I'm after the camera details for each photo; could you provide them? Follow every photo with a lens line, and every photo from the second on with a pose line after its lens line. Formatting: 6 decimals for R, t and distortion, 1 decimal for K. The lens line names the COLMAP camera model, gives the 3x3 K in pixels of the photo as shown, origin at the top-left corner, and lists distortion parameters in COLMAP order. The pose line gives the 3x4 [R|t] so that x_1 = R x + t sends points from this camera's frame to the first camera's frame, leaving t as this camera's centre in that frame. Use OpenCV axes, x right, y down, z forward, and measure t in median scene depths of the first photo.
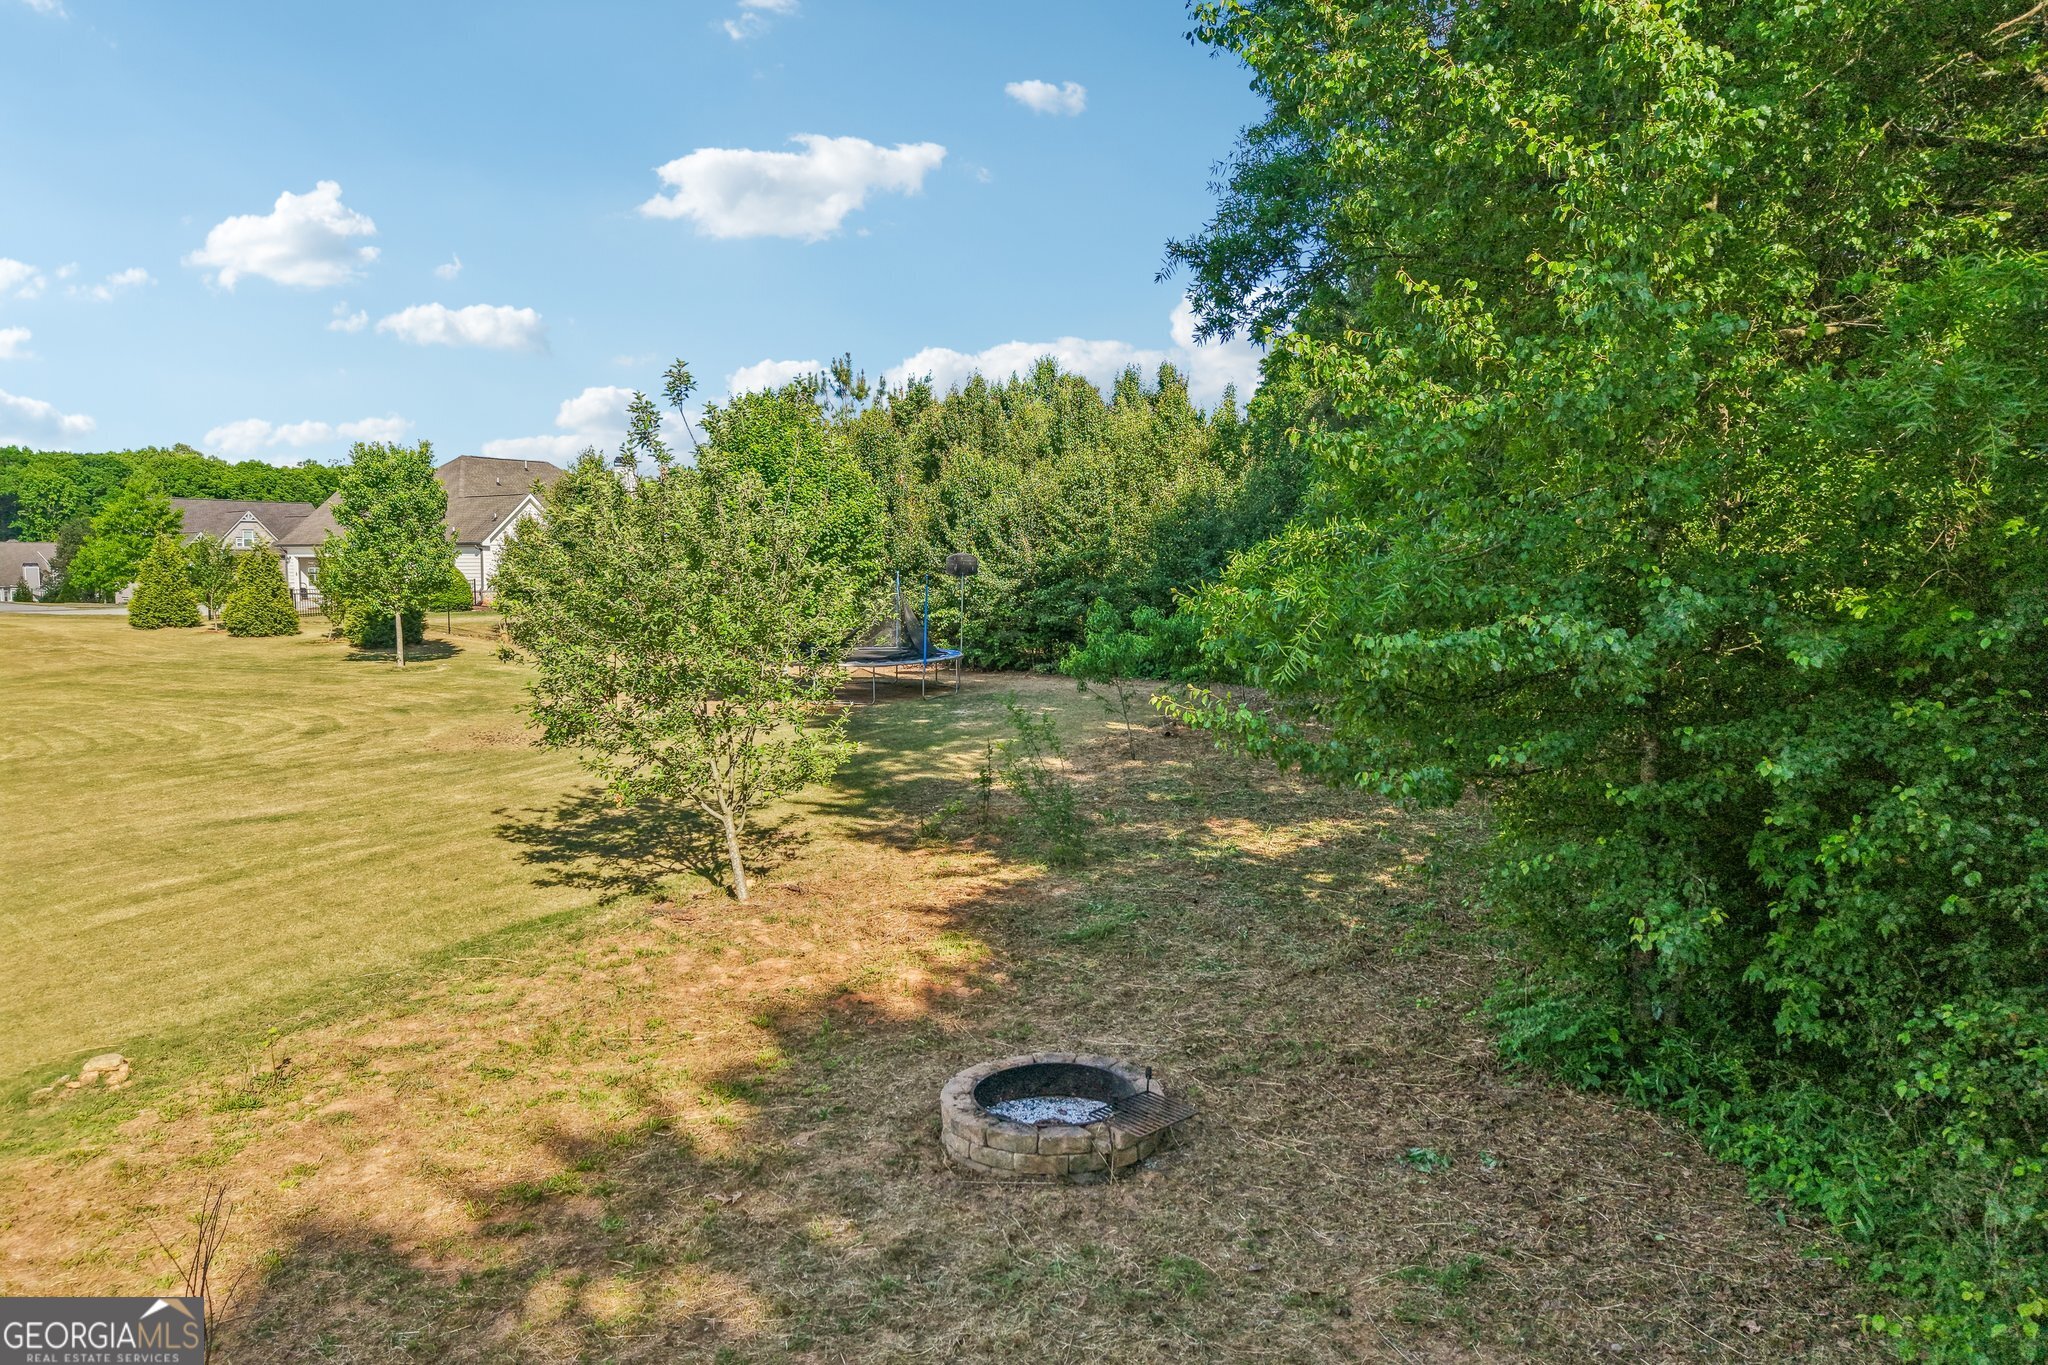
lens RADIAL K [[1354.7, 0, 1020.9], [0, 1354.7, 677.7], [0, 0, 1]] dist [-0.002771, 0.000876]
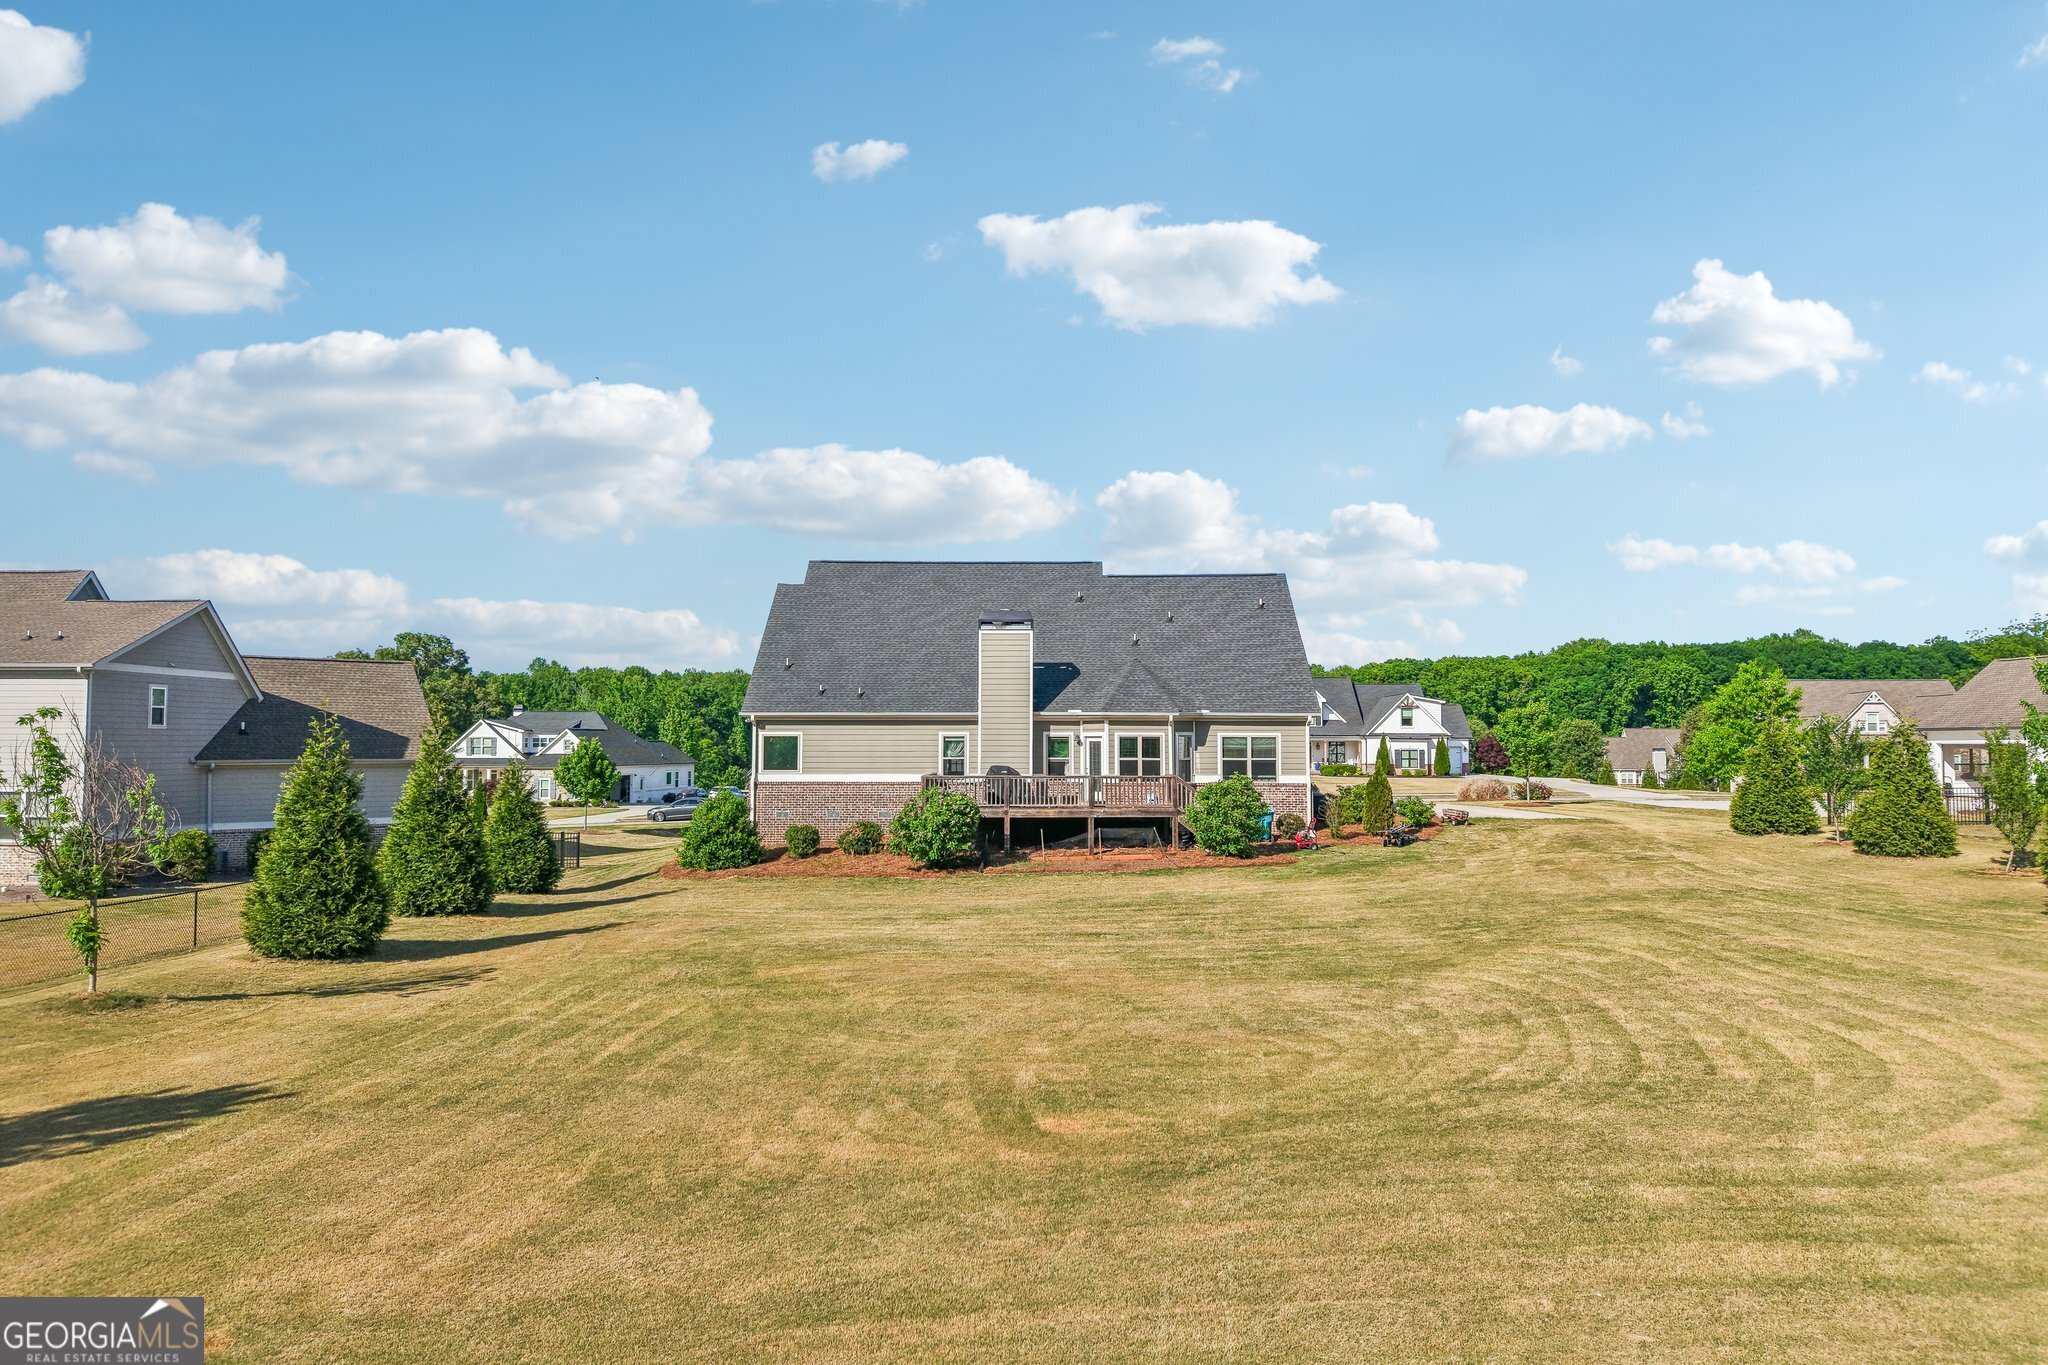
lens RADIAL K [[1368.5, 0, 1022.6], [0, 1368.5, 694.1], [0, 0, 1]] dist [0.047868, -0.055526]
pose [[0.484189, -0.032530, -0.874359, -0.080697], [-0.075083, 0.994078, -0.078562, -0.013179], [0.871736, 0.103688, 0.478879, 0.132107]]
